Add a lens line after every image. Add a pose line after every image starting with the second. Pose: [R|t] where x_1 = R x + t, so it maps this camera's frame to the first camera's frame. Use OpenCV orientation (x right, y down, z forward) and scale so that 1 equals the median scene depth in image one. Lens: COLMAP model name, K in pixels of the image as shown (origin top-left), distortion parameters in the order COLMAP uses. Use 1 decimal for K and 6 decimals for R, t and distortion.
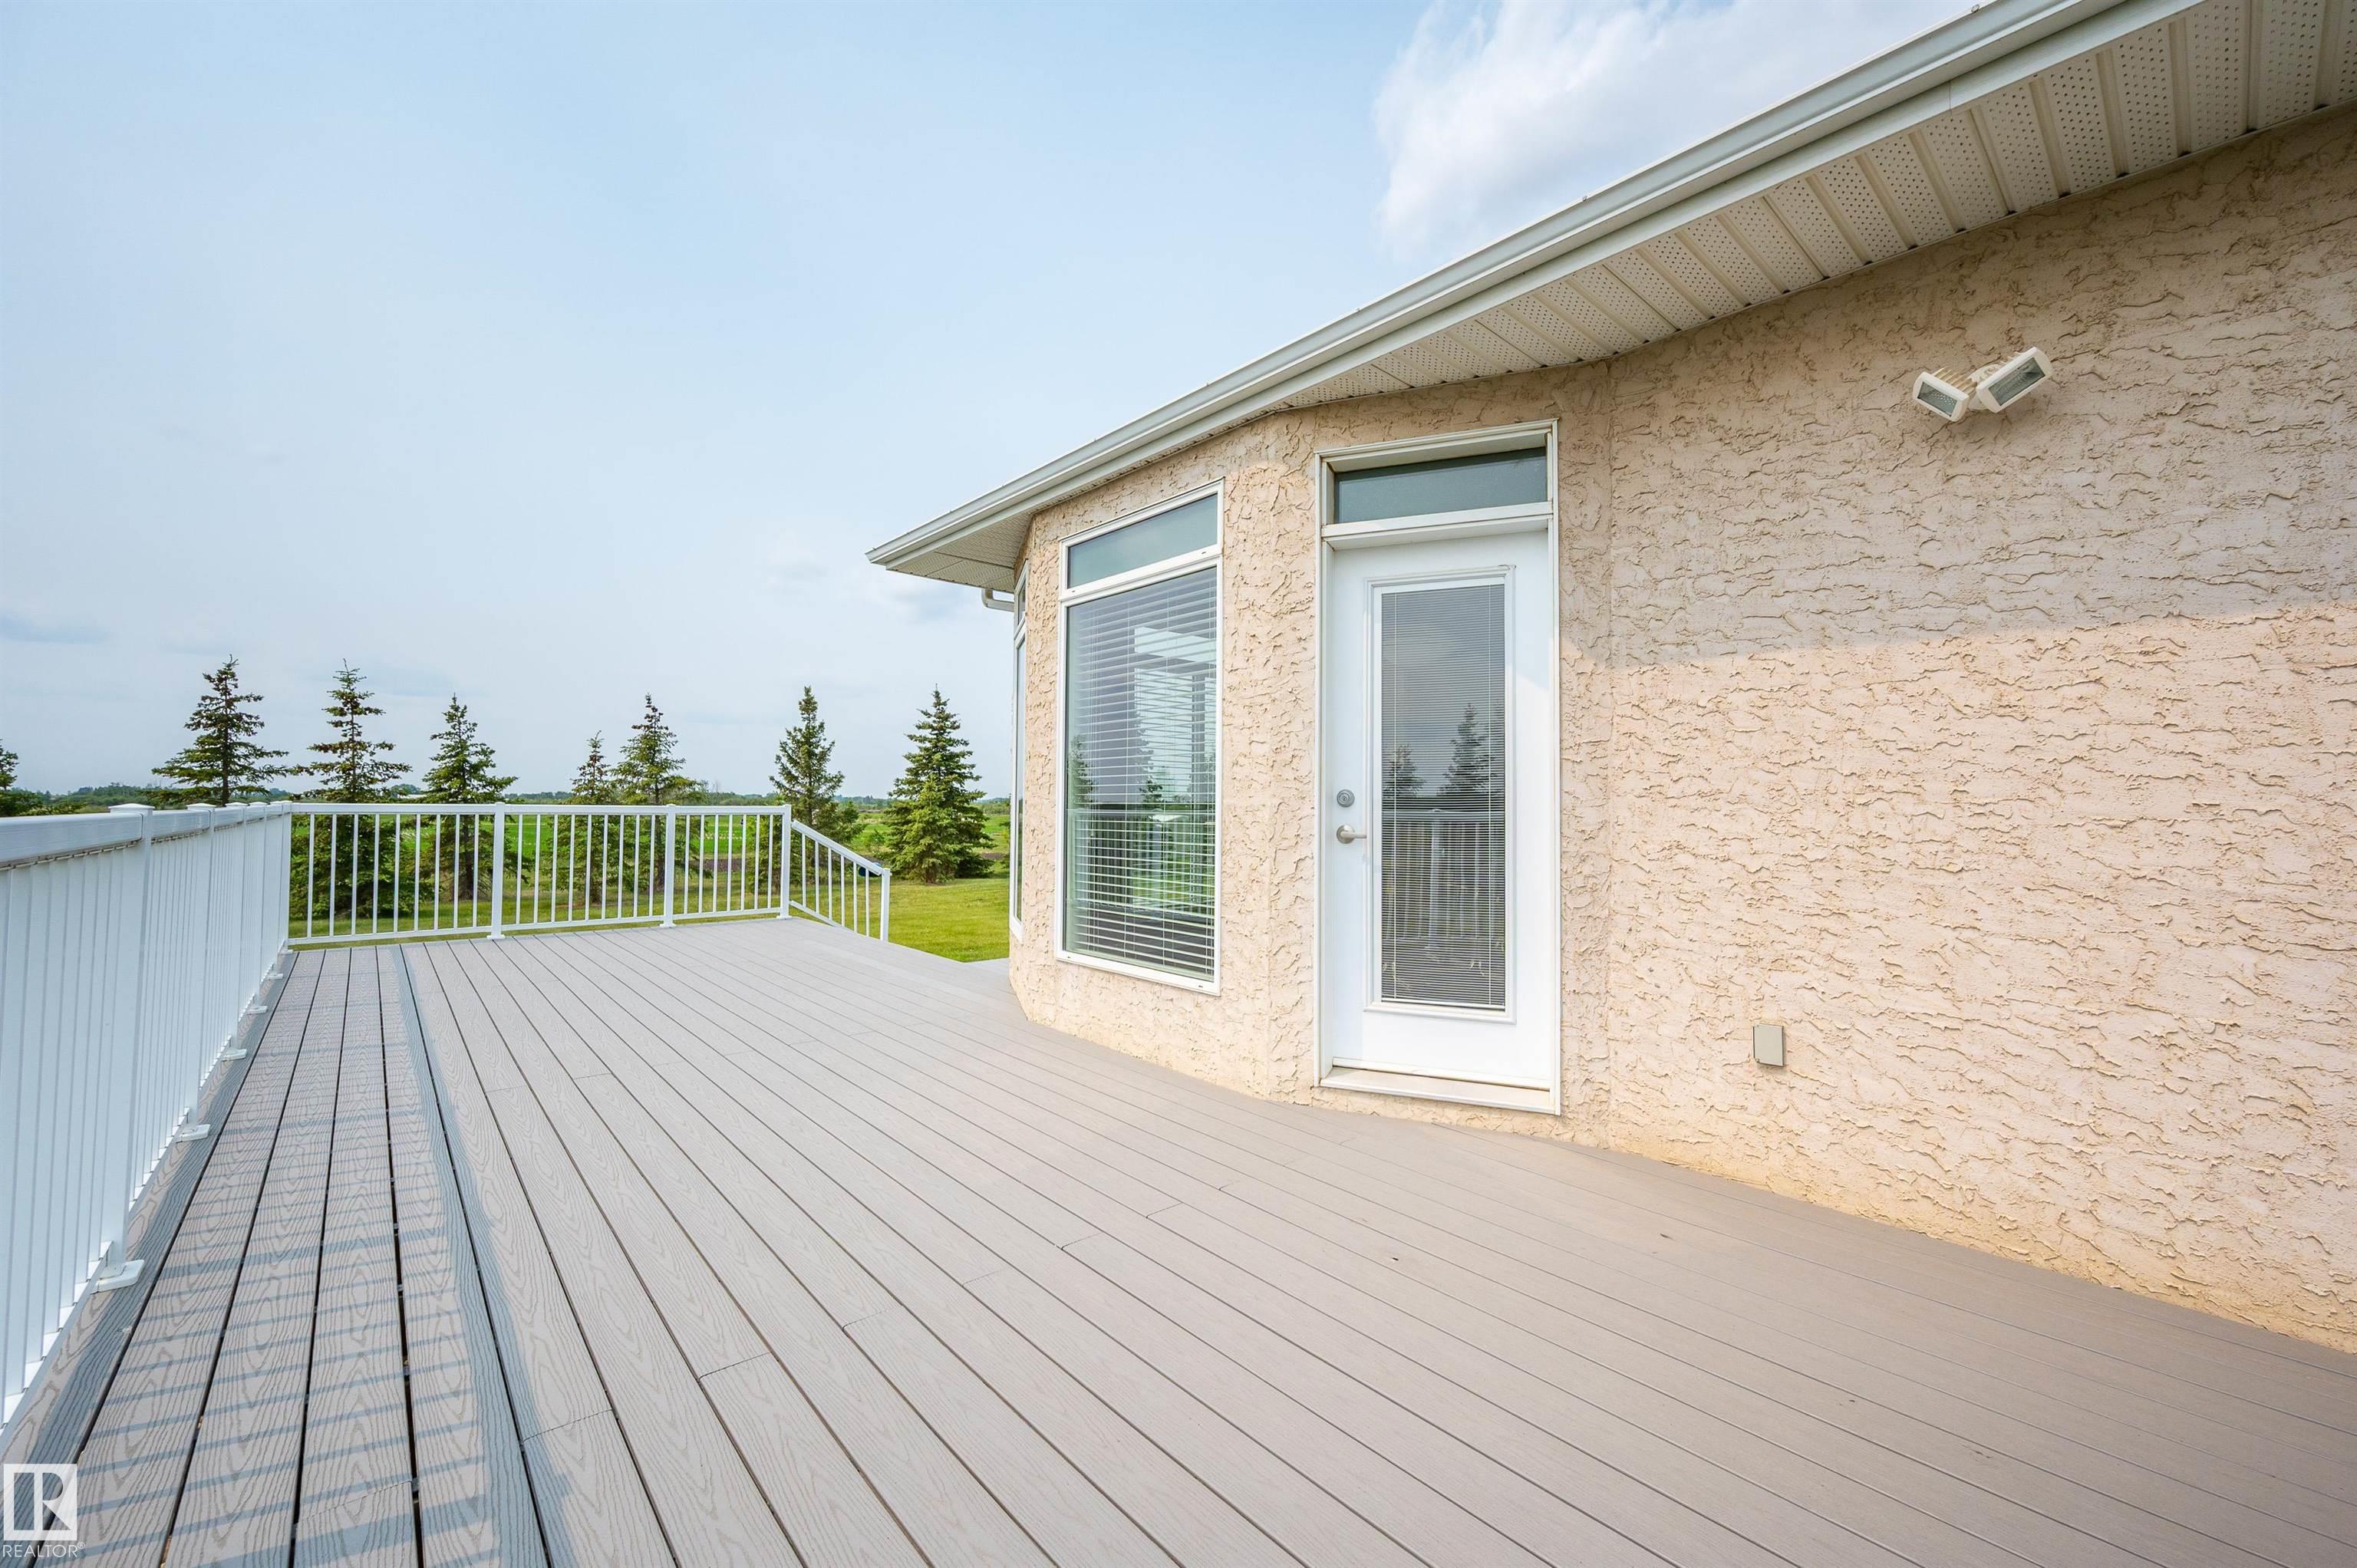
lens RADIAL K [[924.4, 0, 1195.9], [0, 924.4, 792.7], [0, 0, 1]] dist [-0.001810, -0.000477]
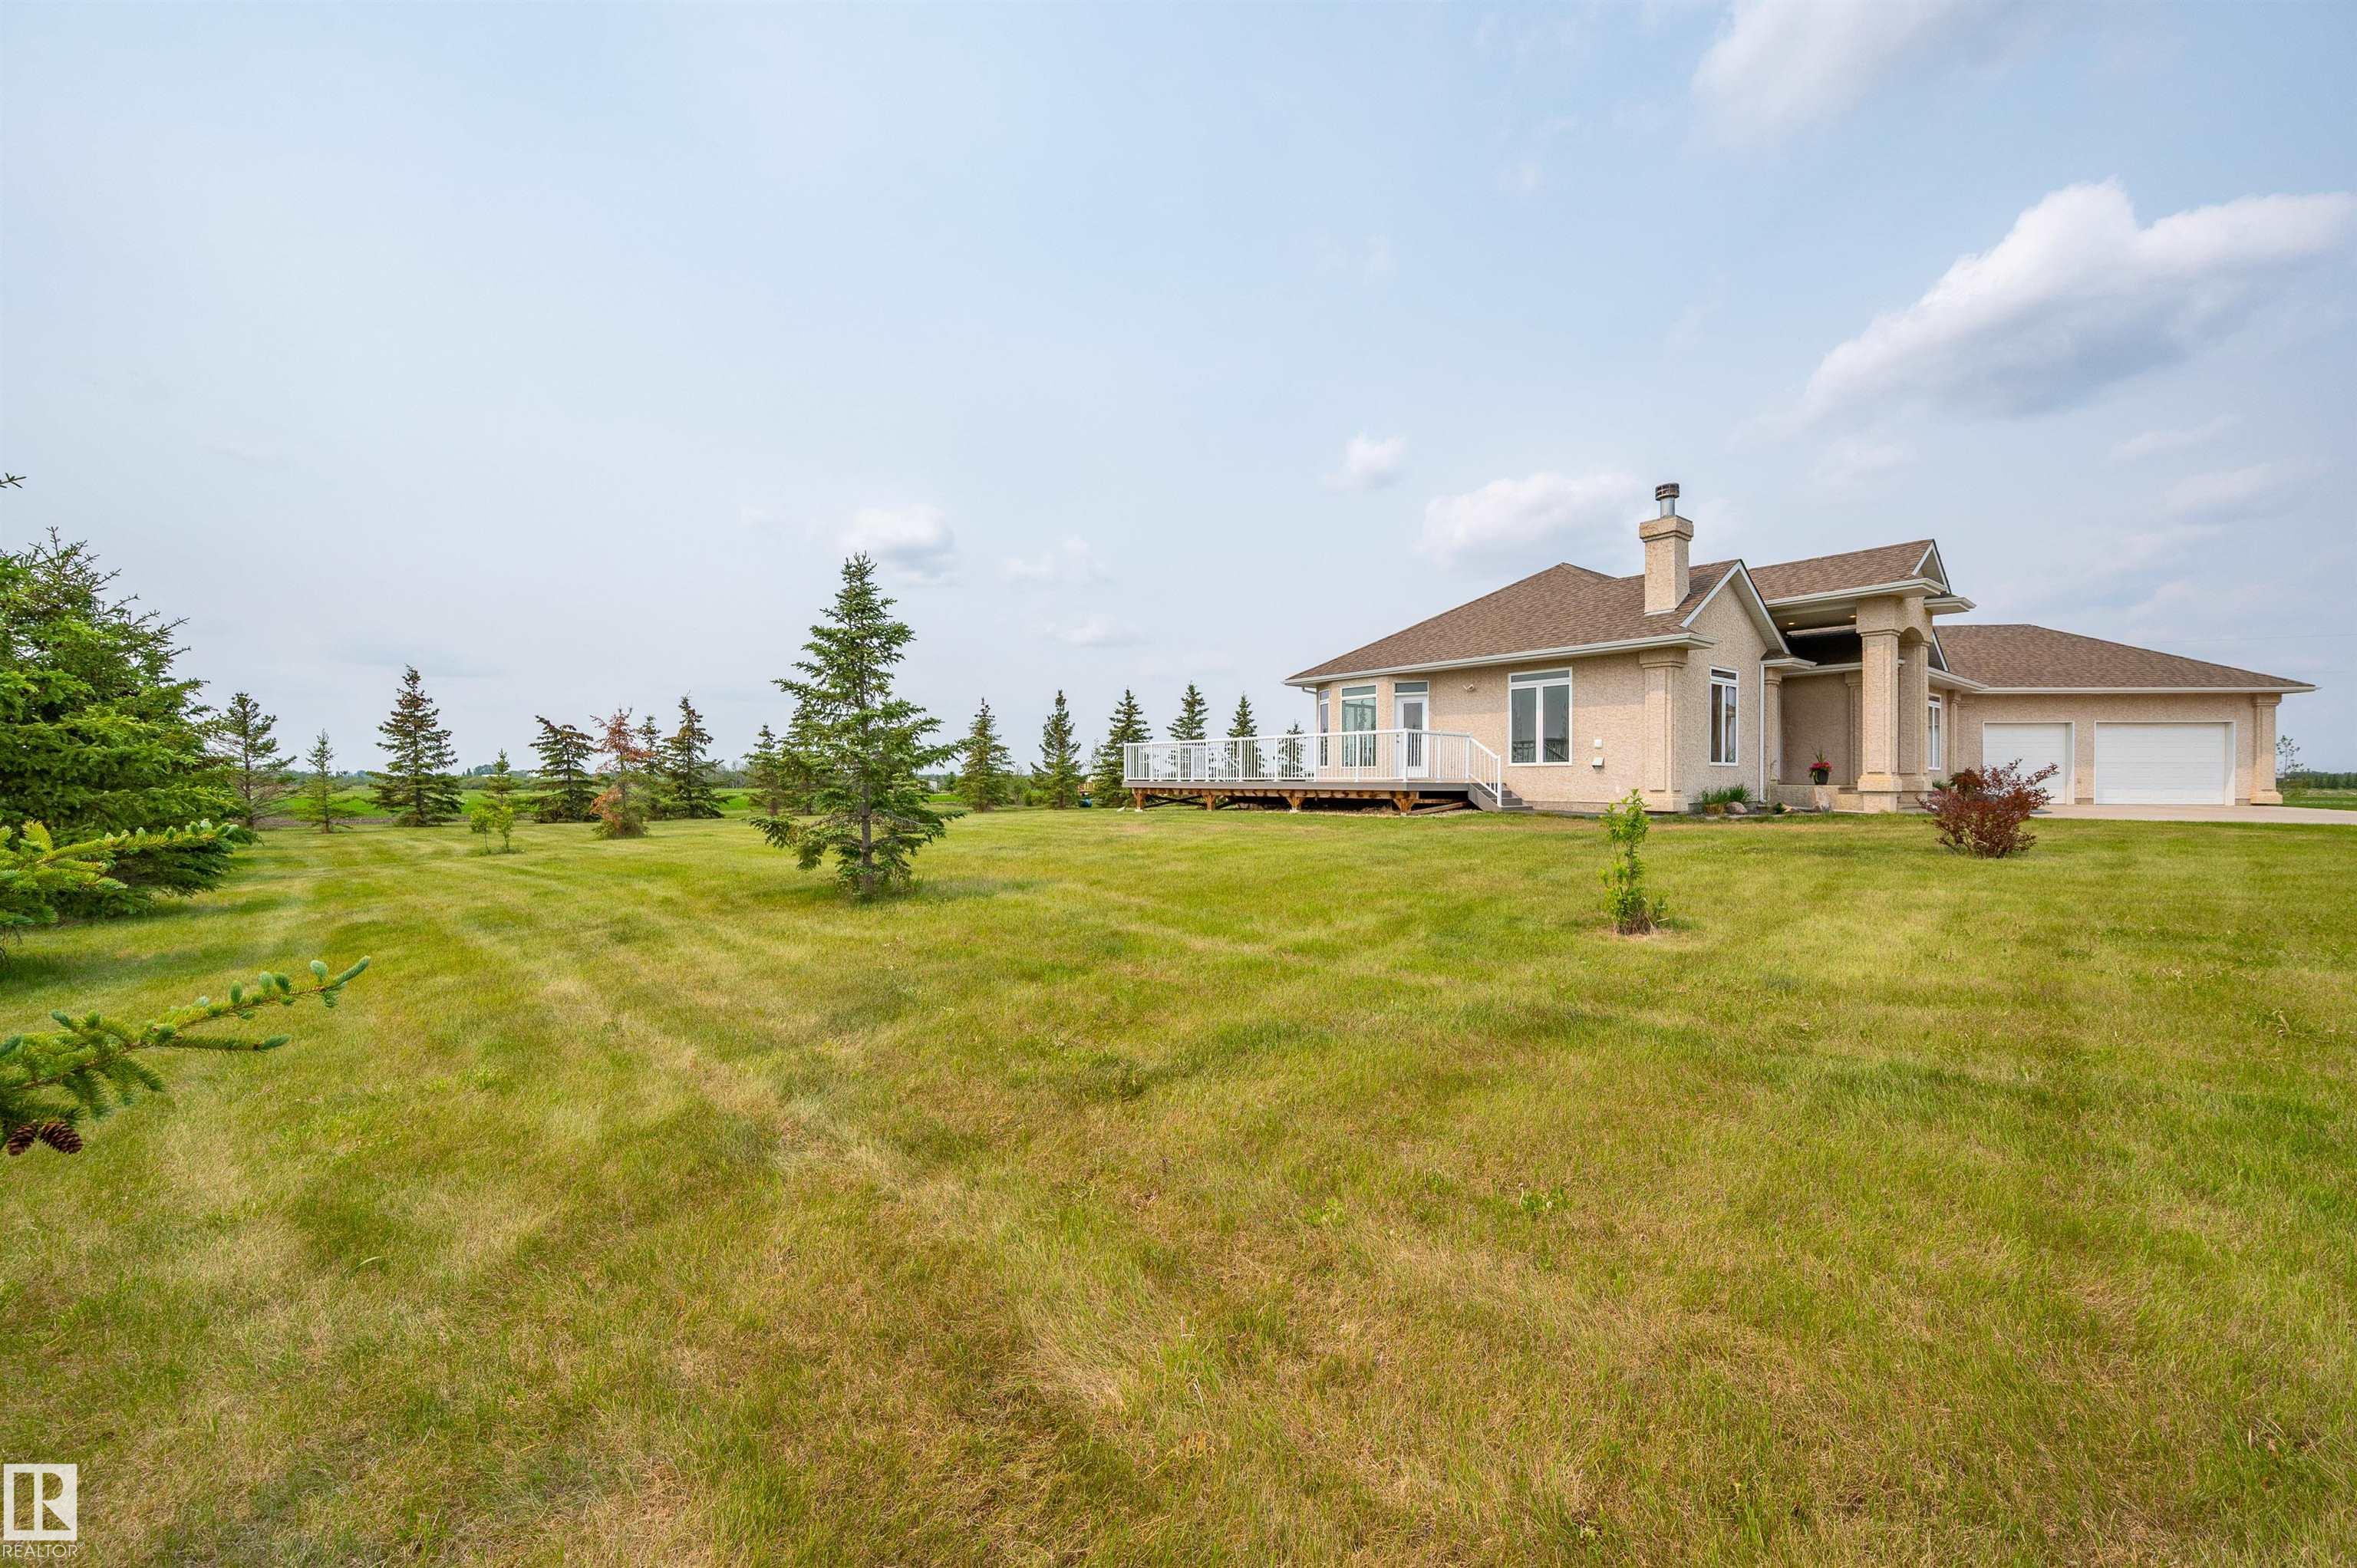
lens RADIAL K [[924.4, 0, 1178.7], [0, 924.4, 778.7], [0, 0, 1]] dist [-0.001810, -0.000477]
pose [[0.998249, -0.008380, -0.058555, -0.166815], [0.009134, 0.999878, 0.012635, 0.036320], [0.058442, -0.013148, 0.998204, -0.929359]]
